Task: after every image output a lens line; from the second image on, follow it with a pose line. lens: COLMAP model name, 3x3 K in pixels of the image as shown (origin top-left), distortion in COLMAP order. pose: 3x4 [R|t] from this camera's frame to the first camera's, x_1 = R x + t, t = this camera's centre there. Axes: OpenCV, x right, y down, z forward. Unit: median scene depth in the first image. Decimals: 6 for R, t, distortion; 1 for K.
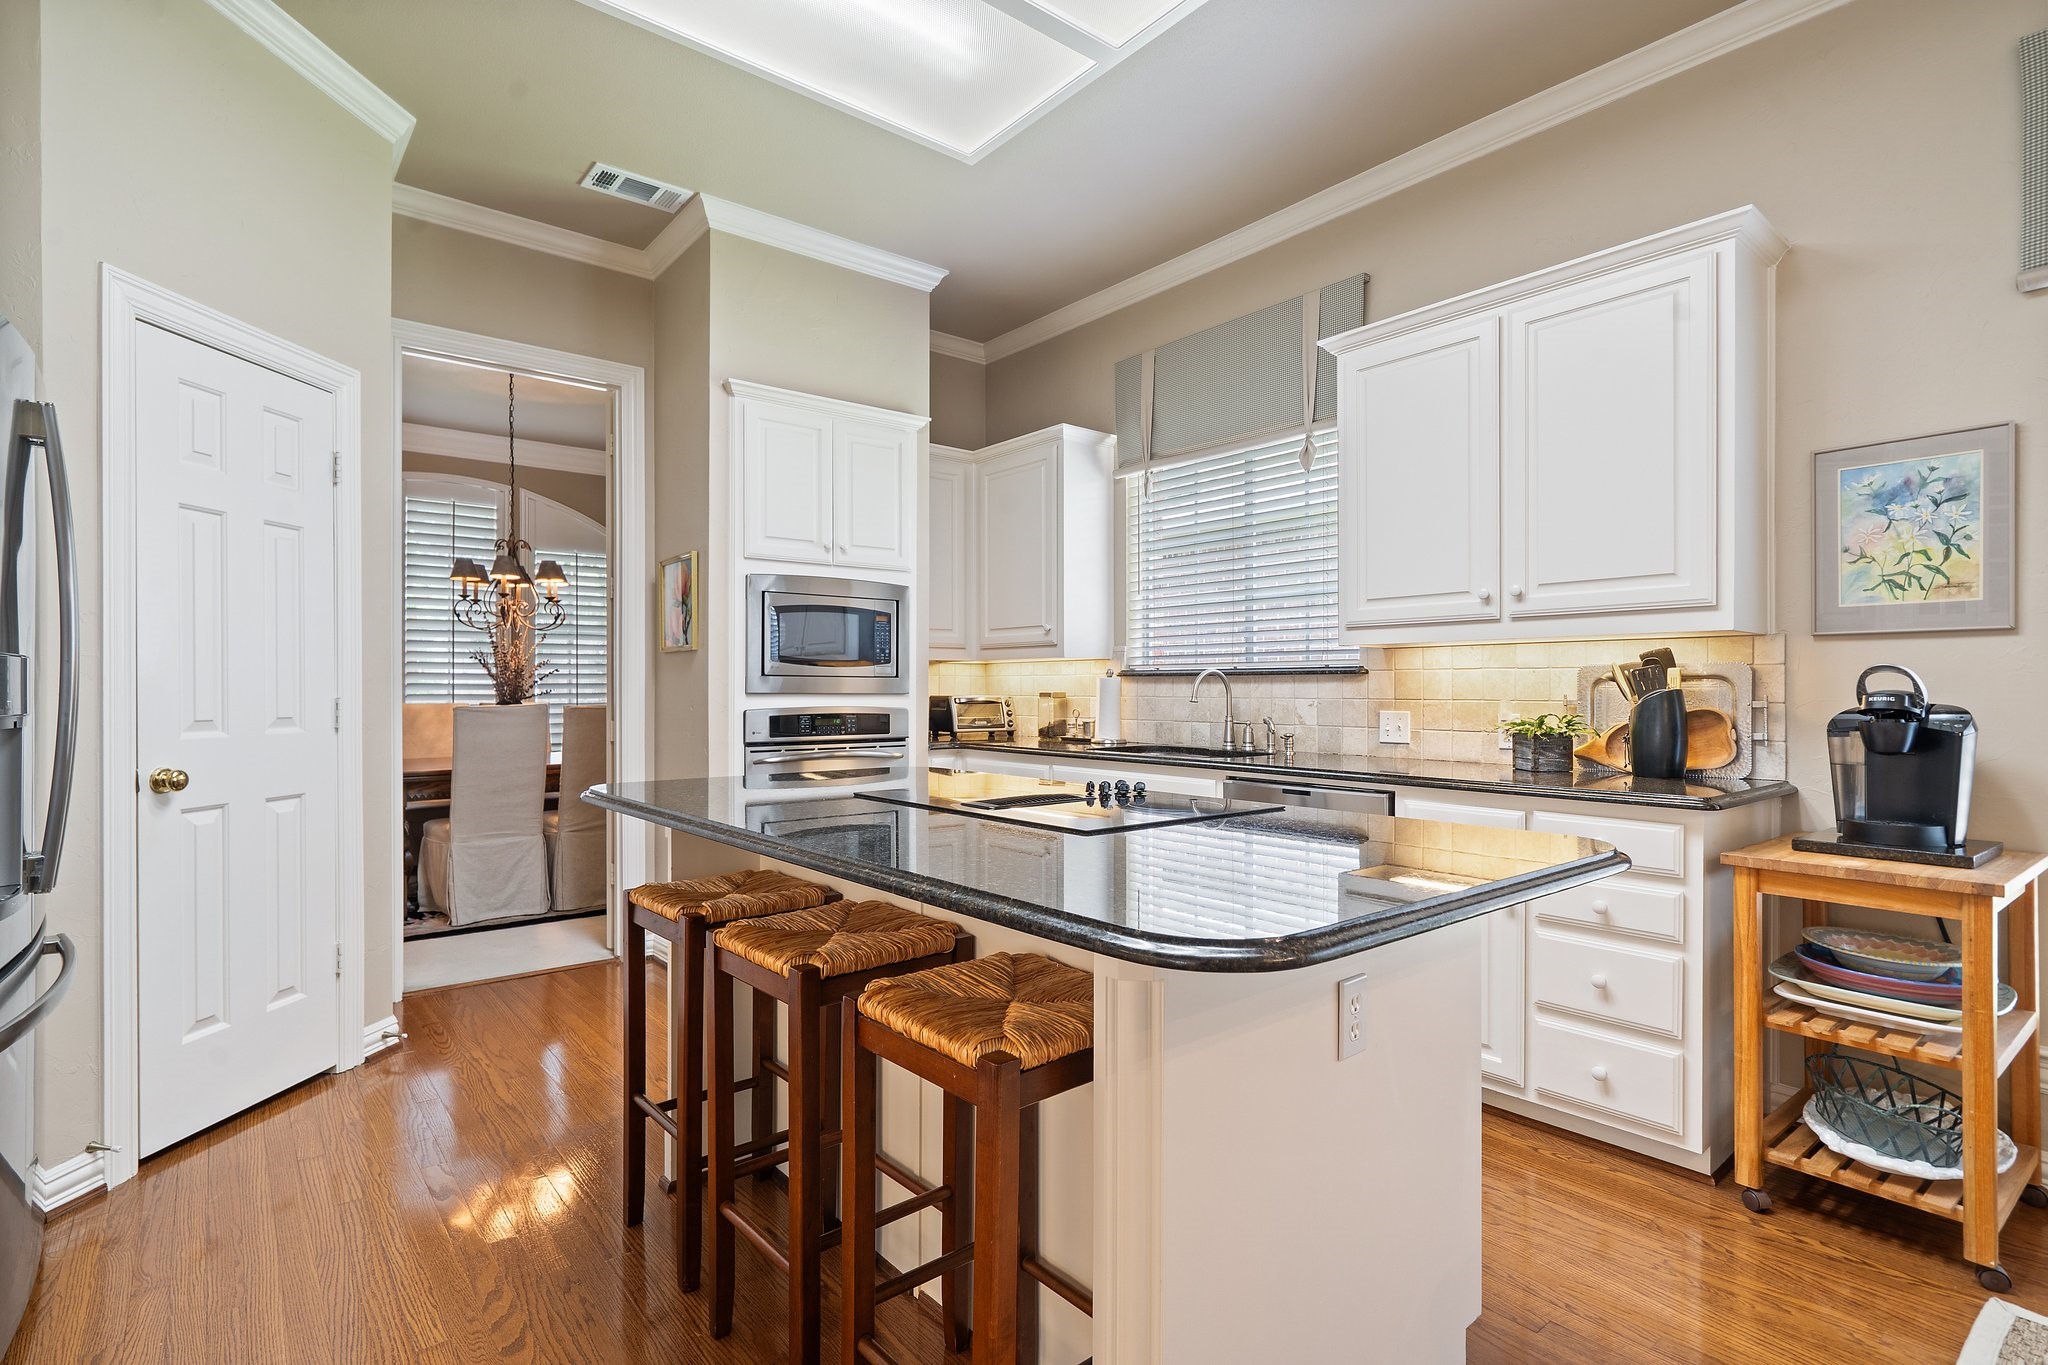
lens RADIAL K [[991.4, 0, 990.6], [0, 991.4, 689.5], [0, 0, 1]] dist [-0.002803, 0.000475]
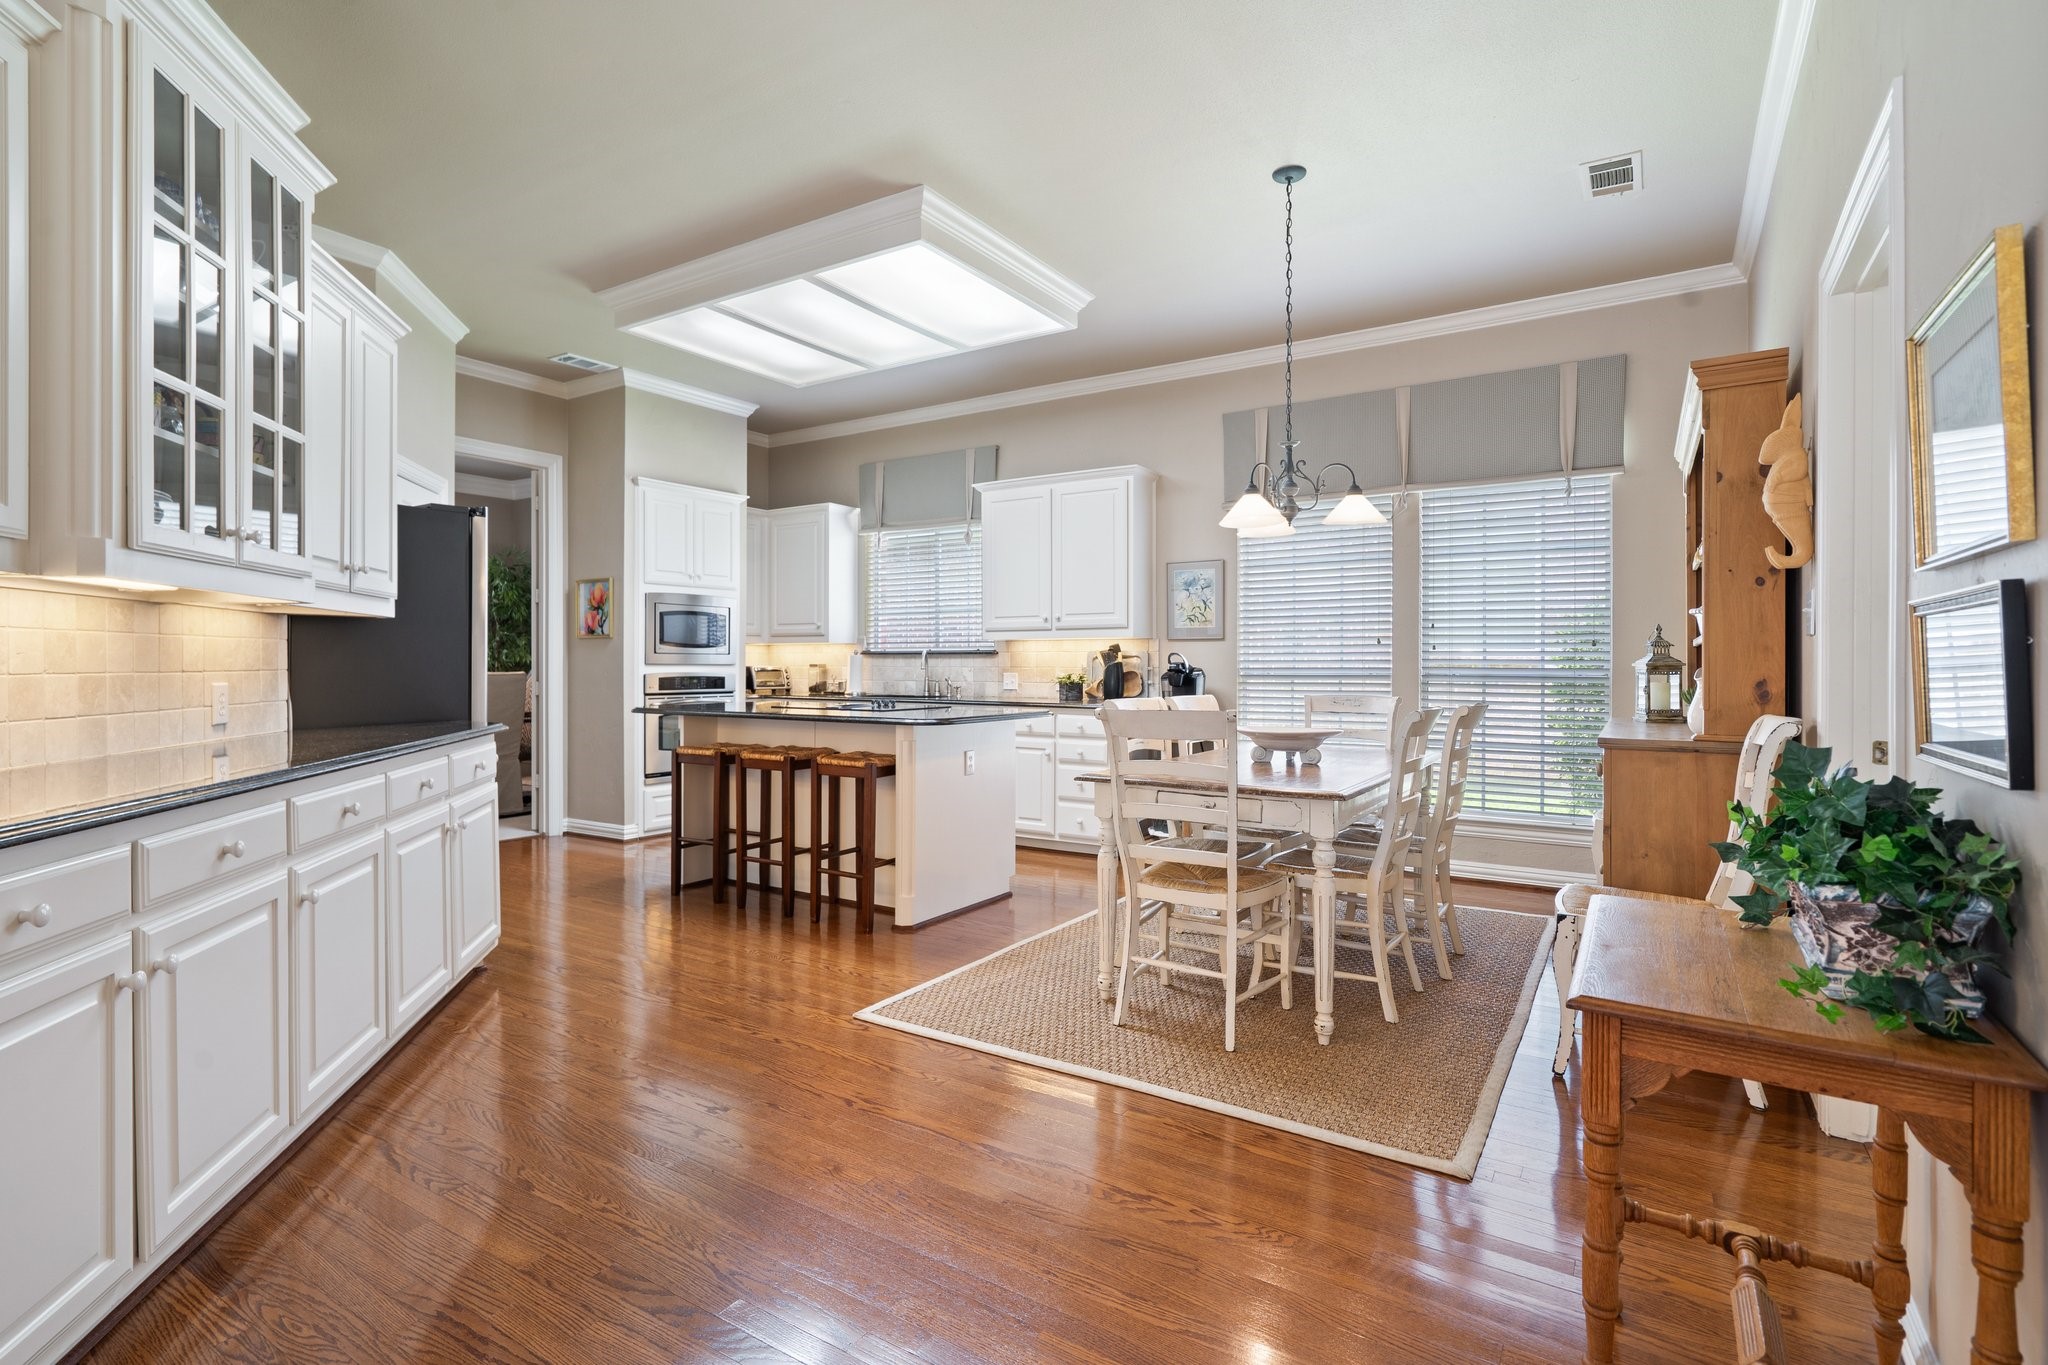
lens RADIAL K [[994.8, 0, 1014.5], [0, 994.8, 661.9], [0, 0, 1]] dist [-0.002103, 0.000033]
pose [[0.945024, 0.001678, 0.326997, -0.211215], [-0.000878, 0.999996, -0.002593, 0.004339], [-0.327001, 0.002163, 0.945022, -0.801154]]
